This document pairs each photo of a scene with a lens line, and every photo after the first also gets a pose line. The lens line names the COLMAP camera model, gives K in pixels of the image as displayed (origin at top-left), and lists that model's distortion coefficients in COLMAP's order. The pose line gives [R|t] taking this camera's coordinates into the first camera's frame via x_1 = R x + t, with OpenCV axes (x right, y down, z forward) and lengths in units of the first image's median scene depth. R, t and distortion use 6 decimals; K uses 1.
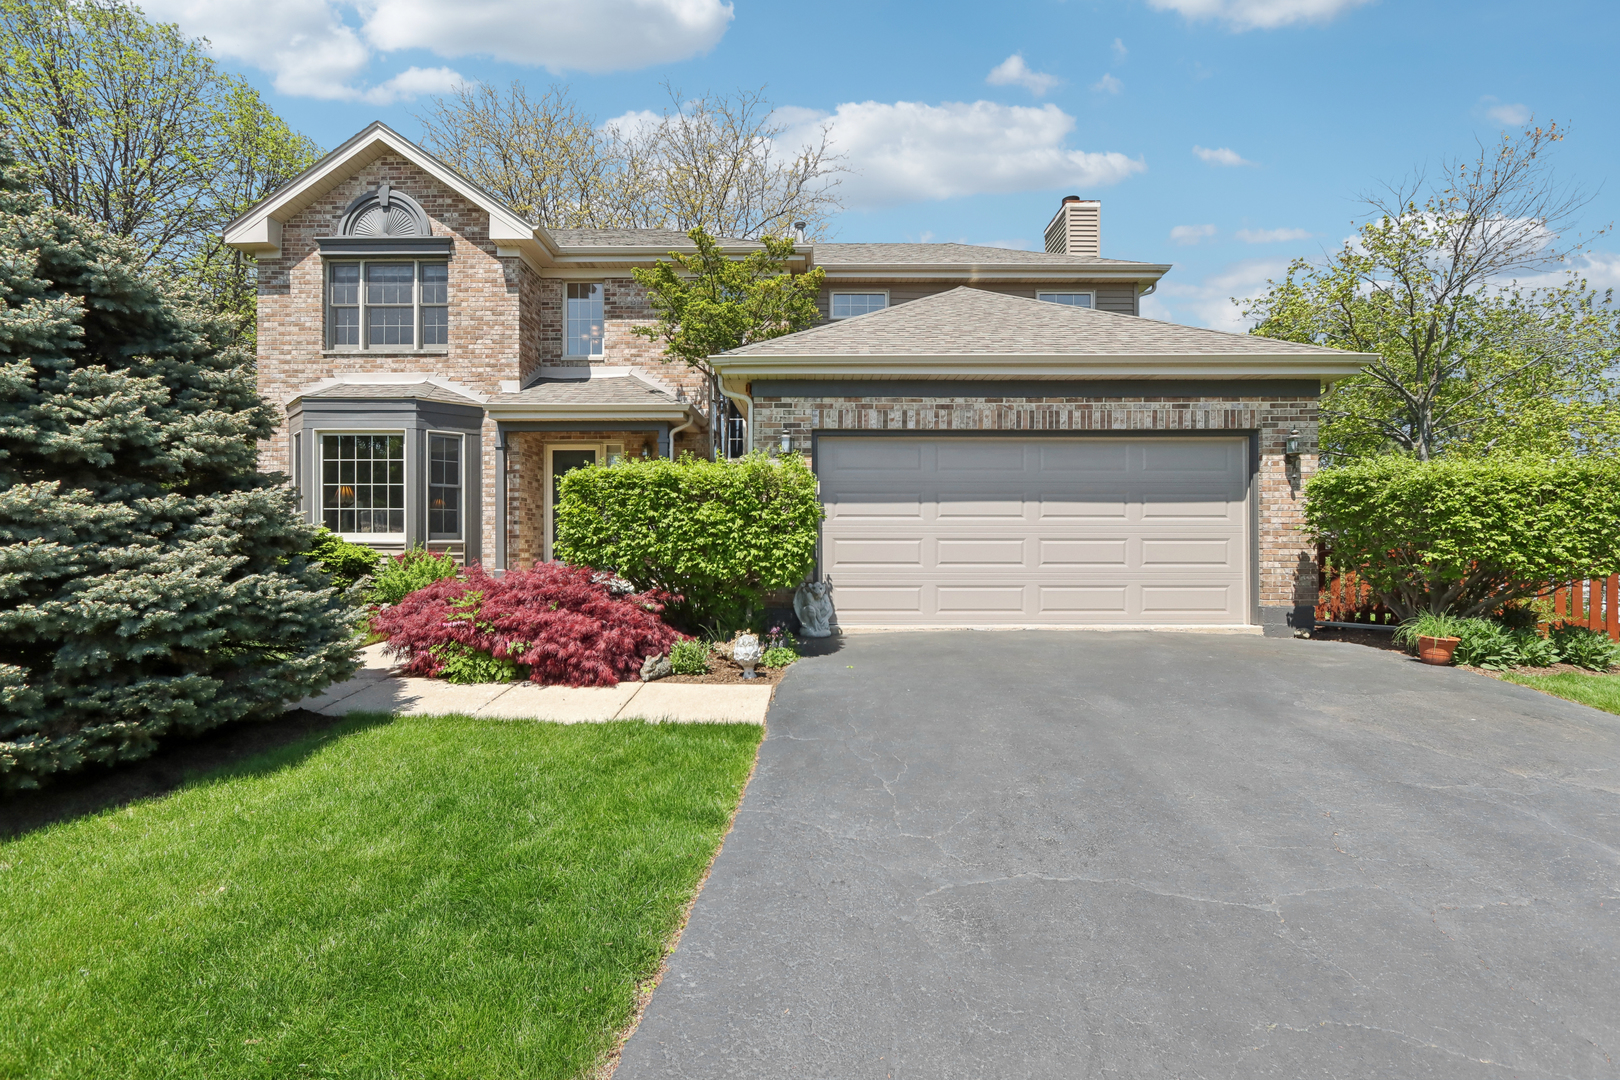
lens RADIAL K [[760.3, 0, 812.6], [0, 760.3, 537.9], [0, 0, 1]] dist [-0.016211, 0.006453]
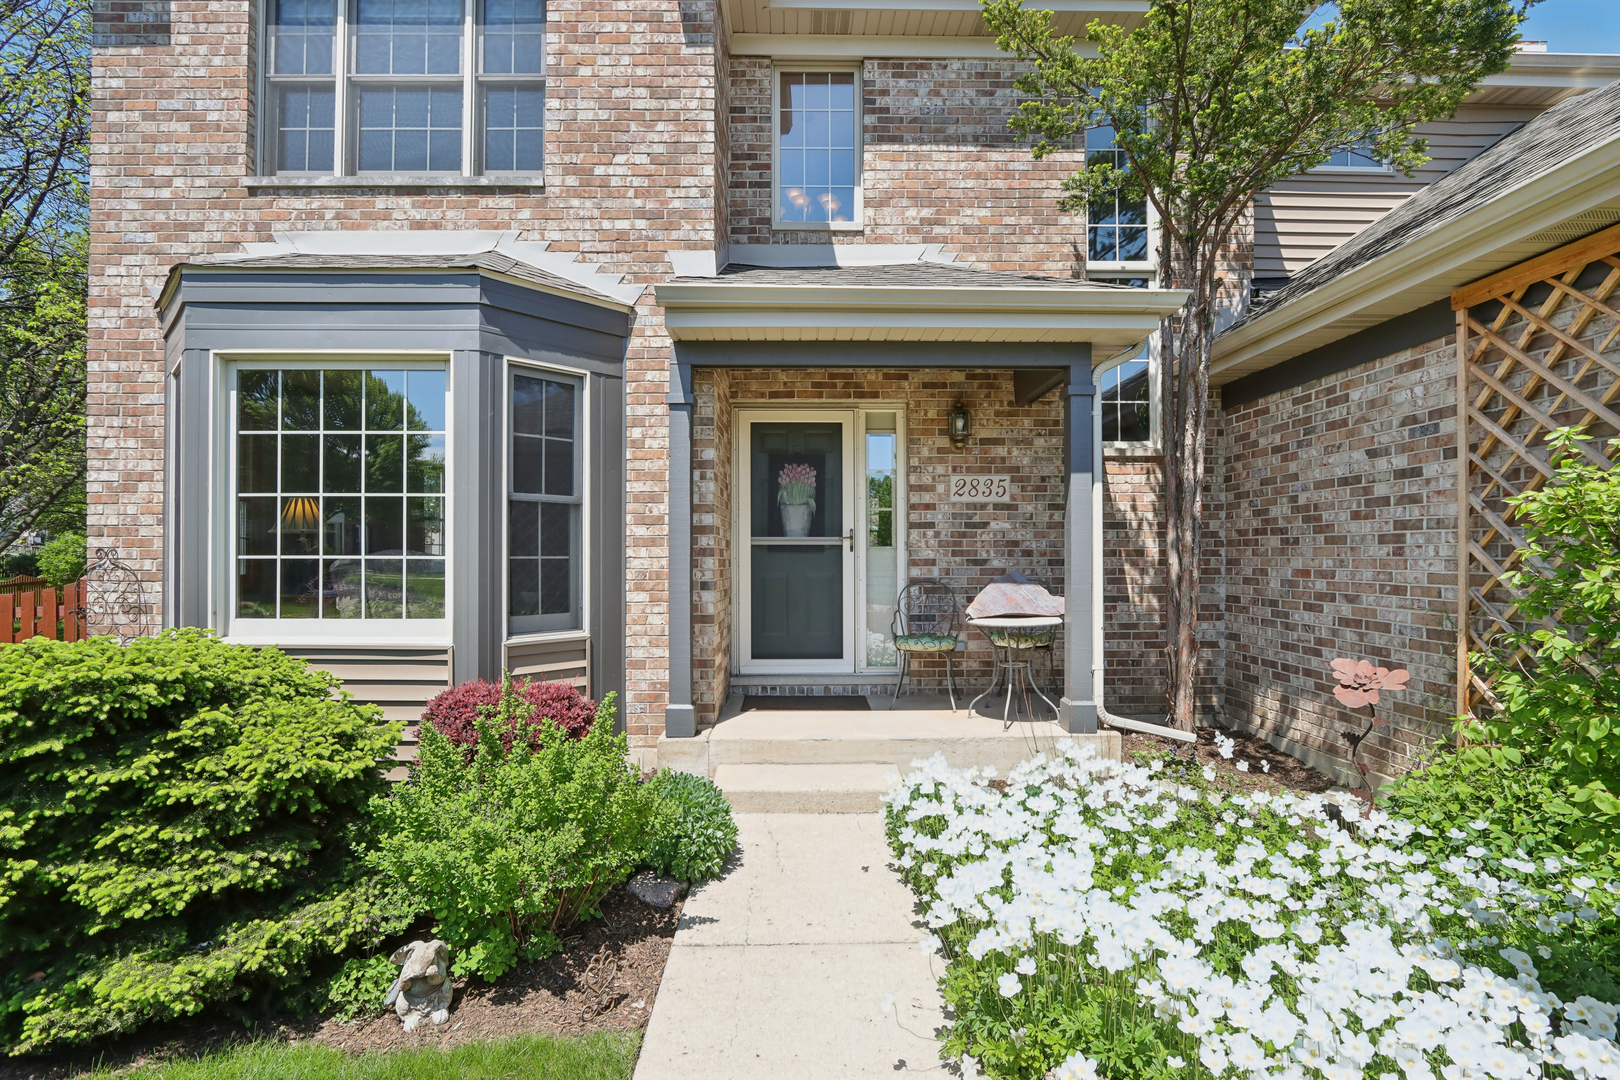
lens RADIAL K [[760.3, 0, 805.3], [0, 760.3, 542.3], [0, 0, 1]] dist [-0.016211, 0.006453]
pose [[0.999933, 0.001566, 0.011440, -0.340703], [-0.001461, 0.999957, -0.009169, -0.040709], [-0.011454, 0.009152, 0.999893, 0.576906]]
